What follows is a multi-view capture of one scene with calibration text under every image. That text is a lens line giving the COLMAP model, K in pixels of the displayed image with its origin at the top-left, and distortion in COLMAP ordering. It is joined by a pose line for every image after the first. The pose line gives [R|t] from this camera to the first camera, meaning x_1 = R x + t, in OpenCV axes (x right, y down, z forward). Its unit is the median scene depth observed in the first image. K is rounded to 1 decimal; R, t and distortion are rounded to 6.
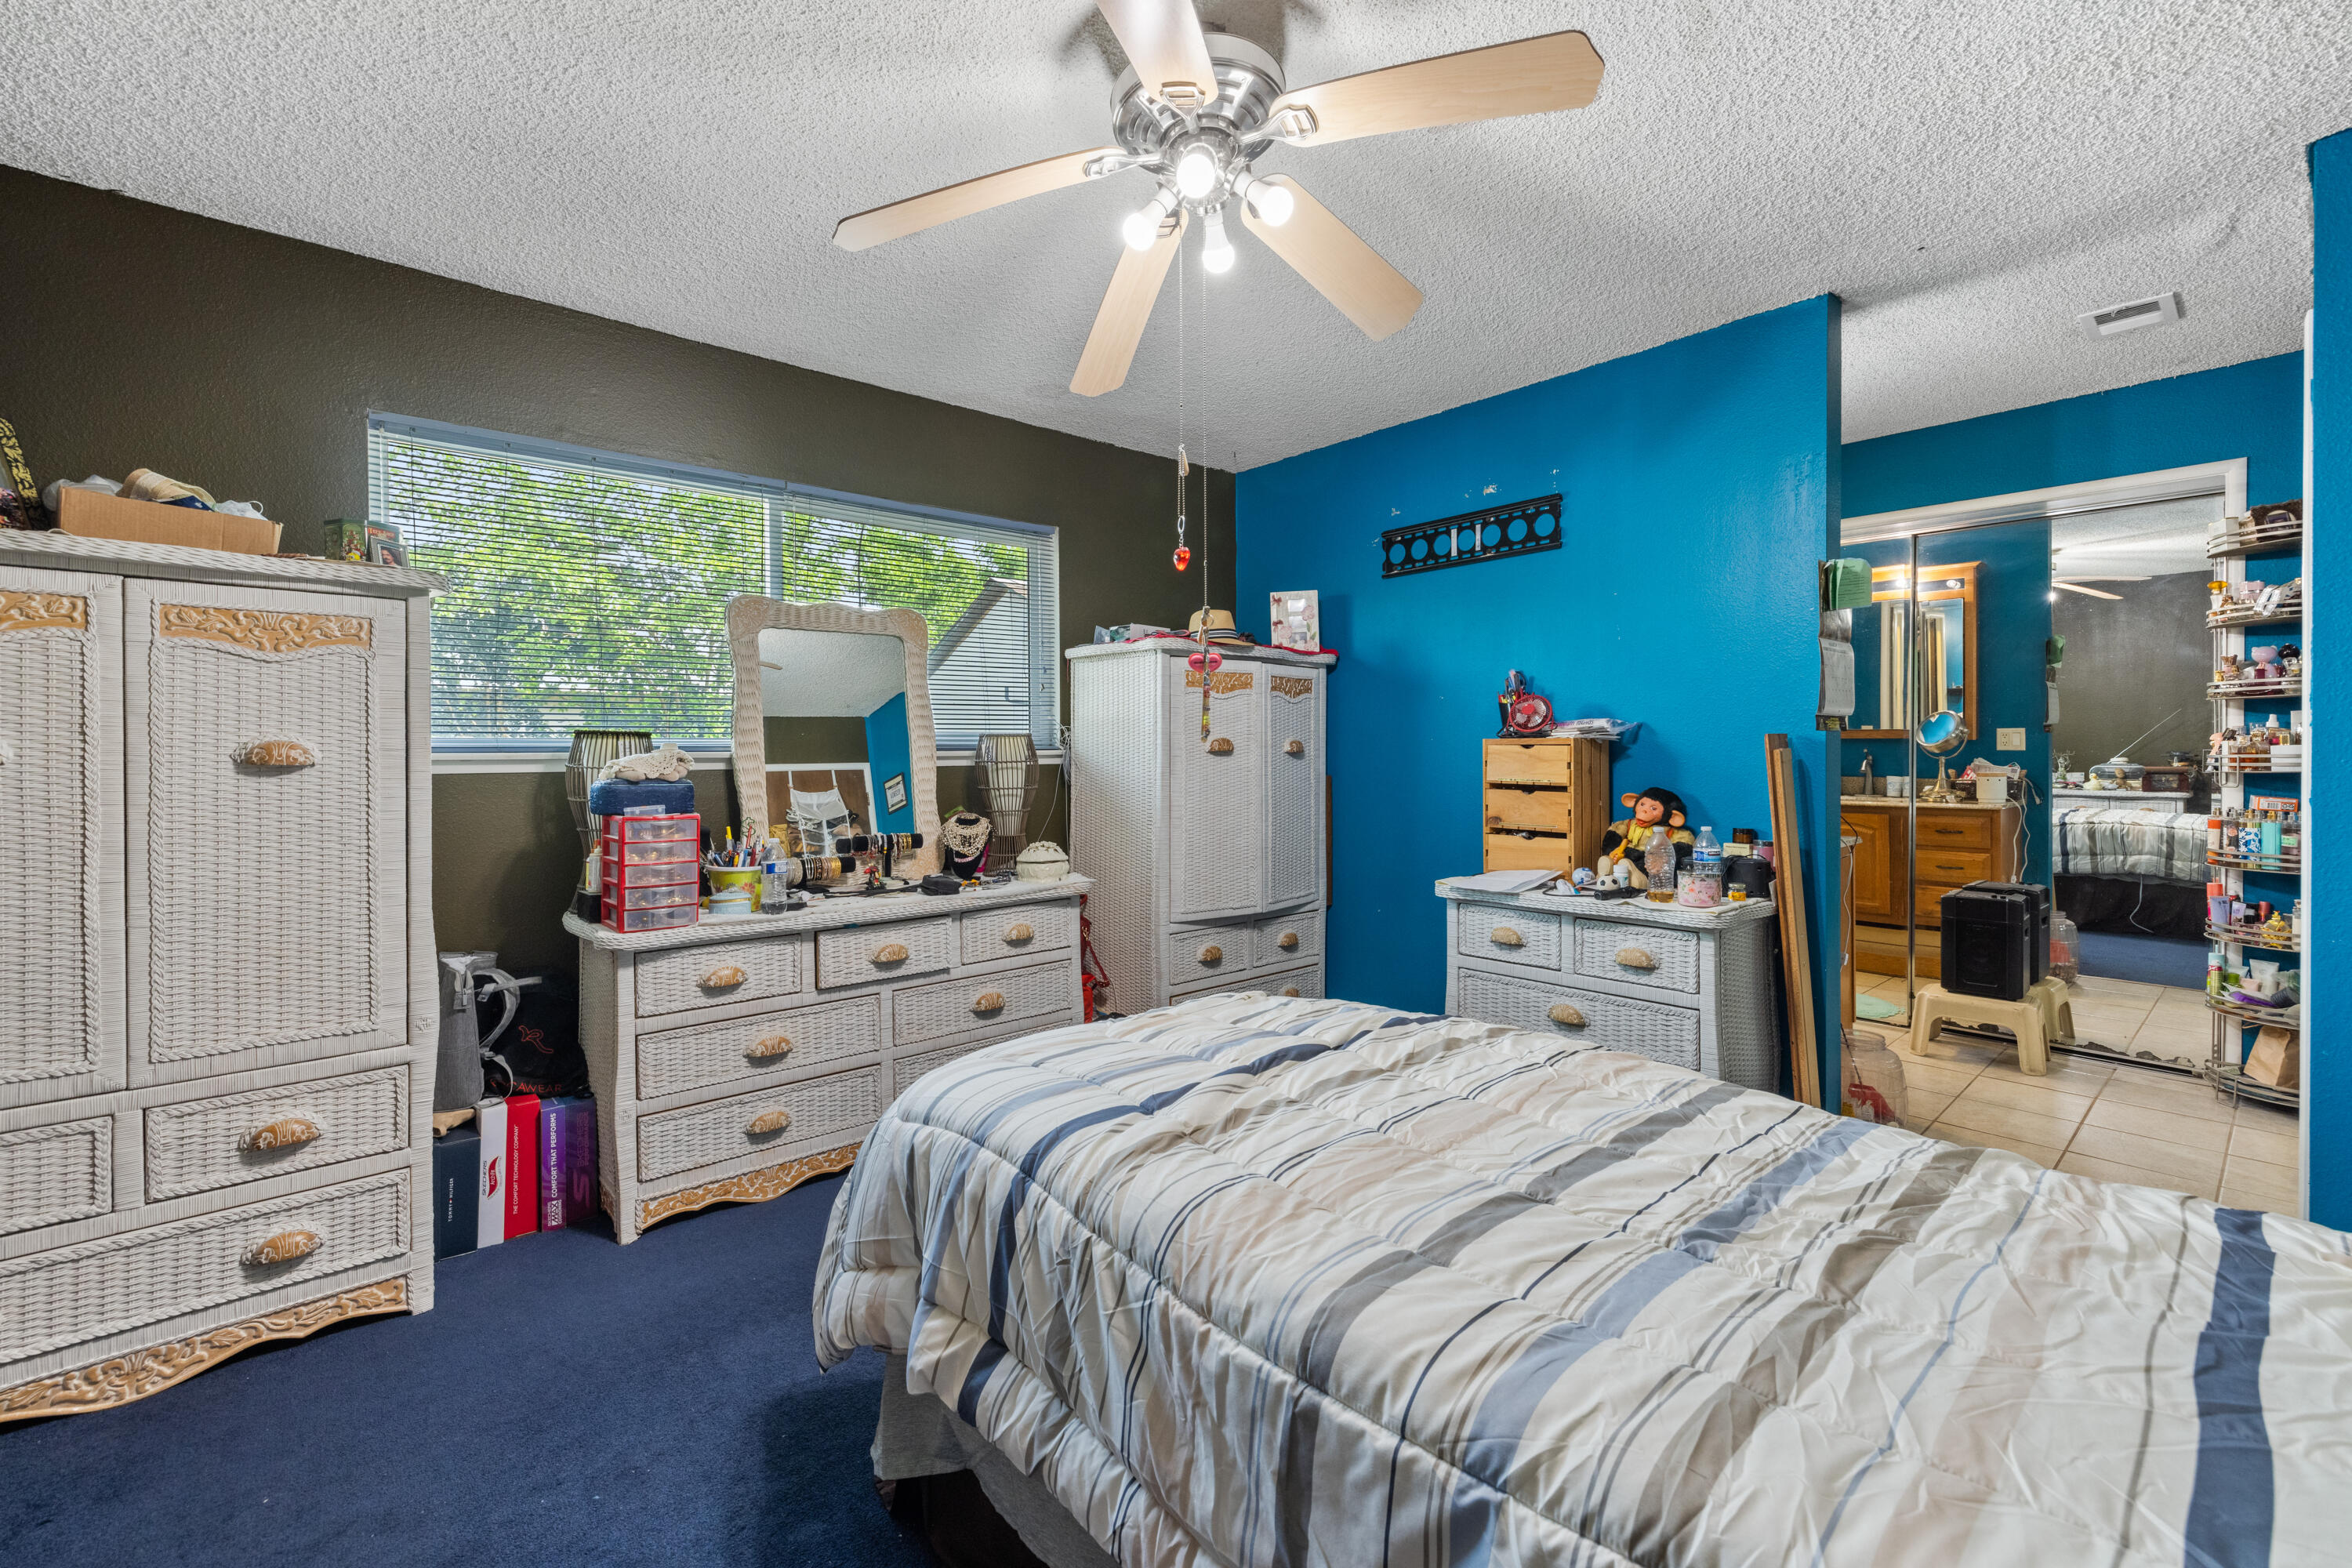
lens RADIAL K [[983.2, 0, 1183.9], [0, 983.2, 764.9], [0, 0, 1]] dist [0.001527, -0.000794]
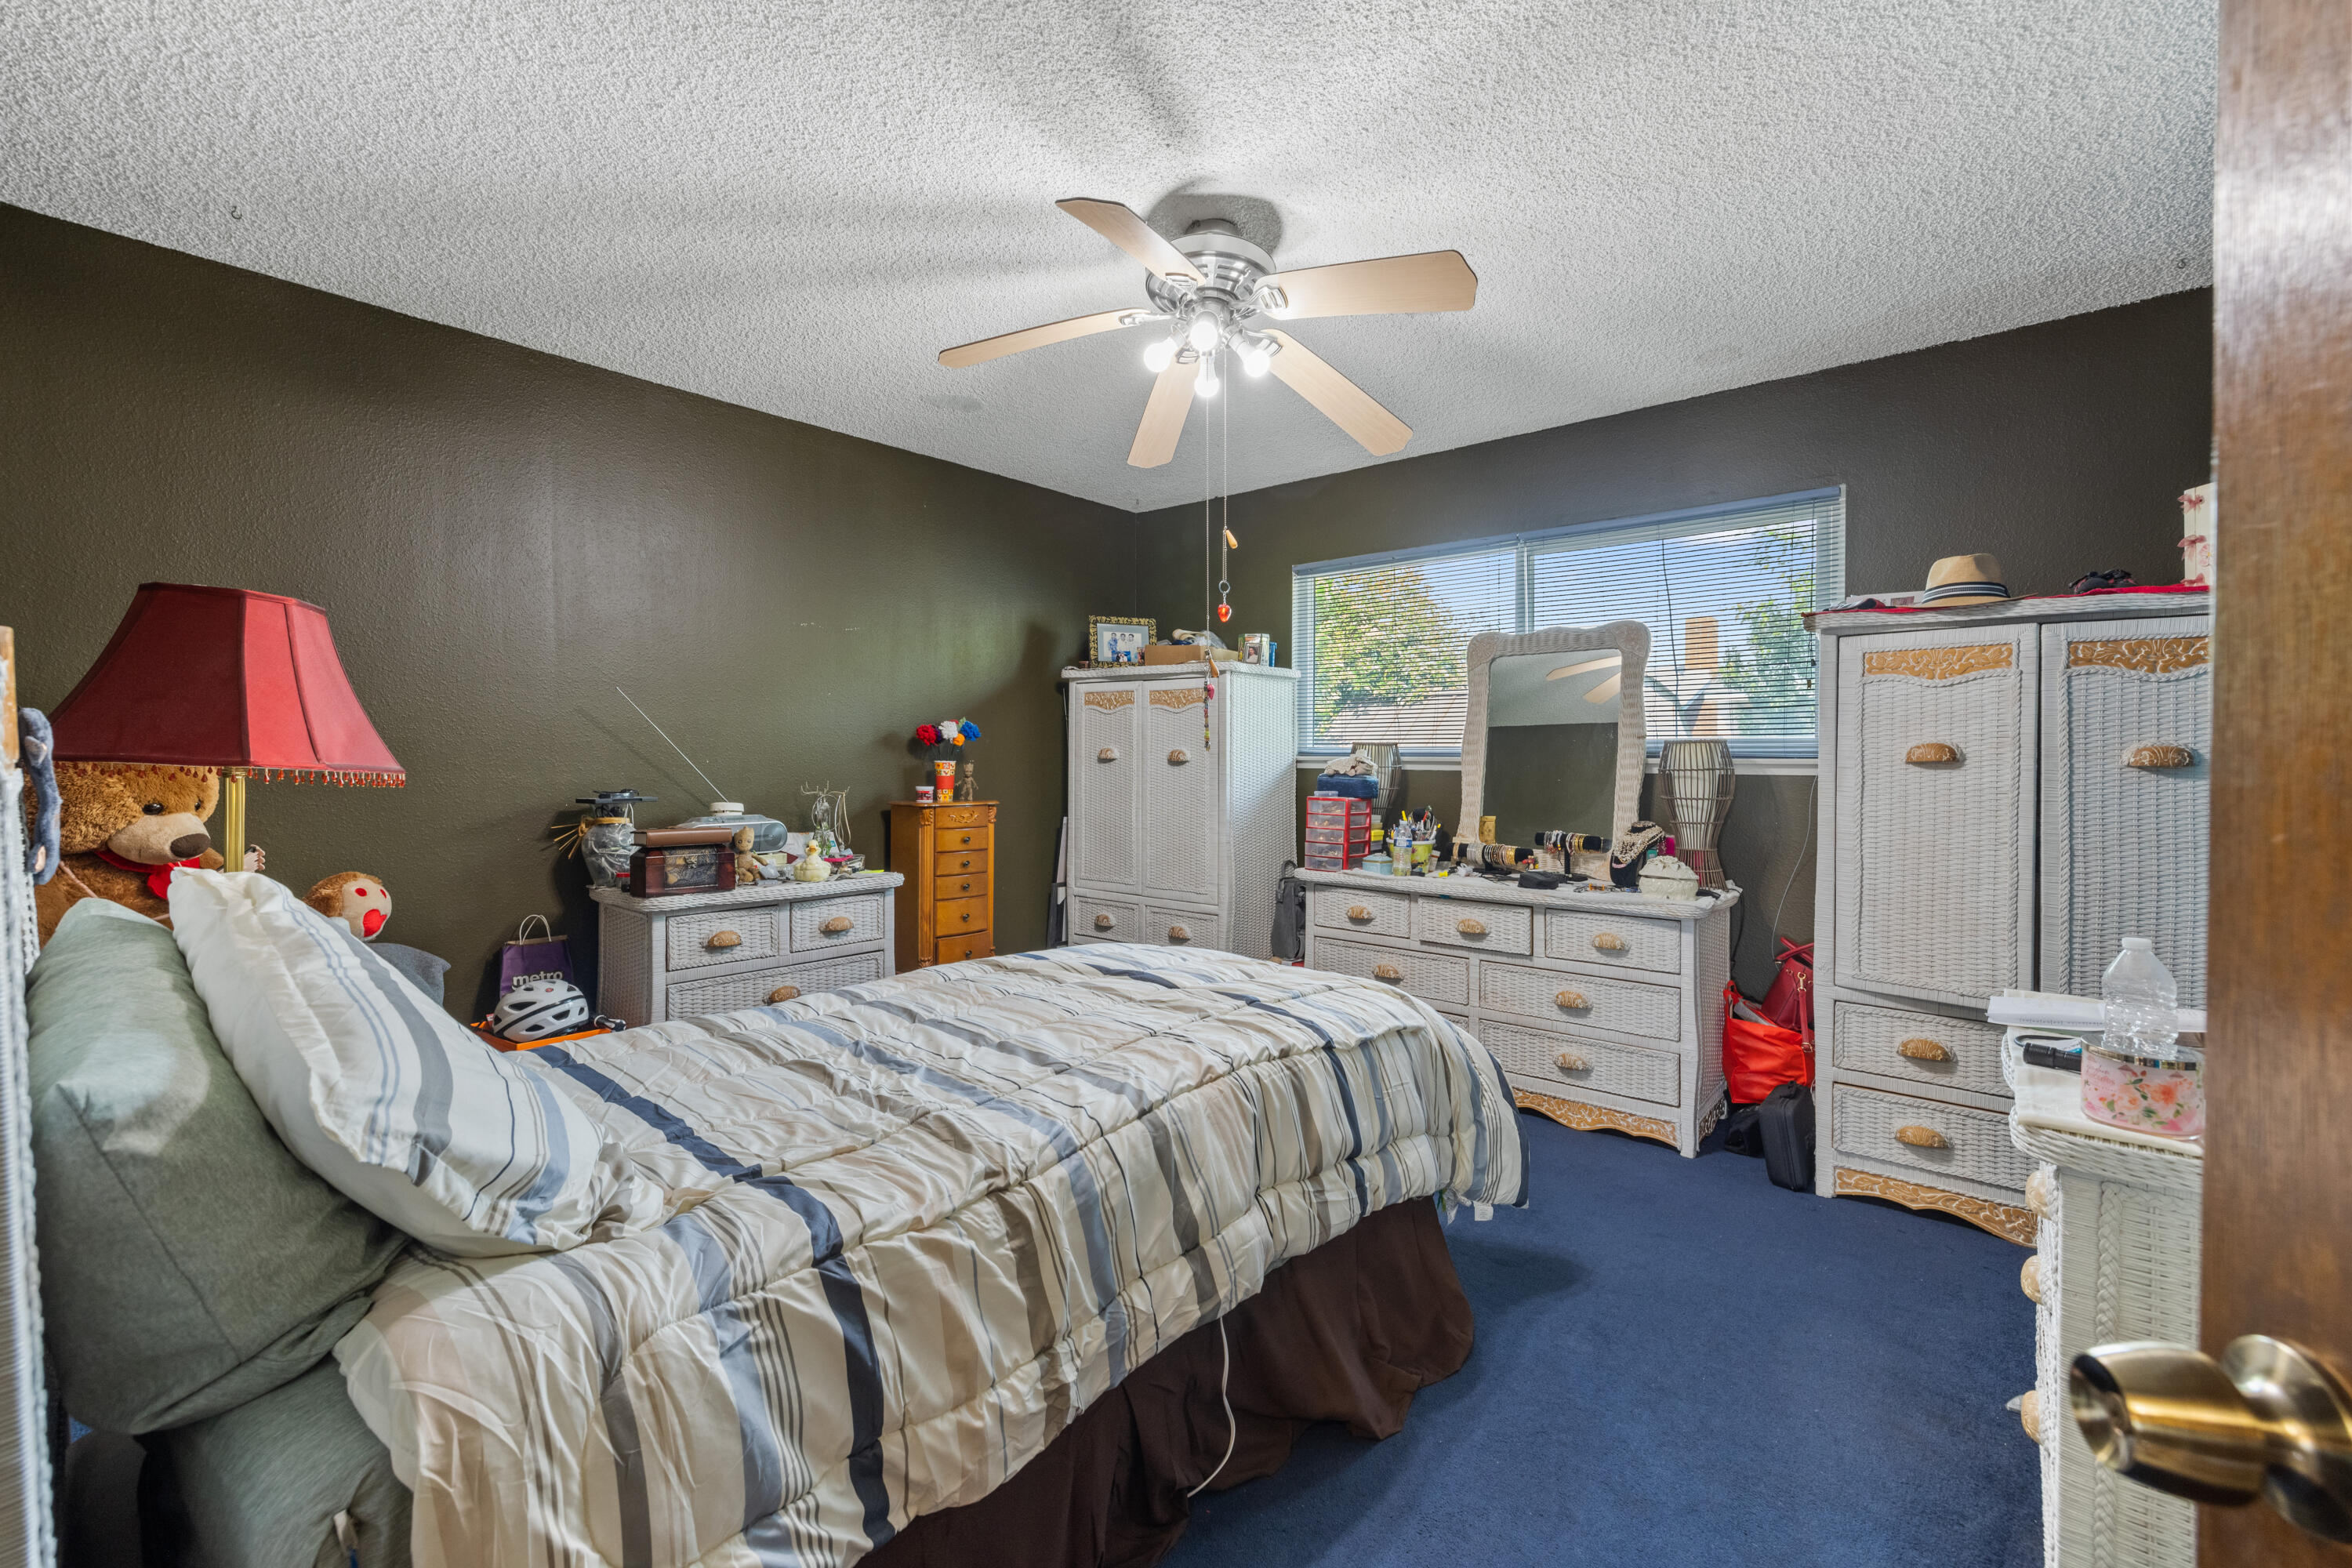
lens RADIAL K [[983.2, 0, 1187.4], [0, 983.2, 765.1], [0, 0, 1]] dist [0.001527, -0.000794]
pose [[0.162913, 0.018169, -0.986473, 0.892247], [-0.017833, 0.999721, 0.015468, -0.019143], [0.986479, 0.015072, 0.163192, 0.494925]]
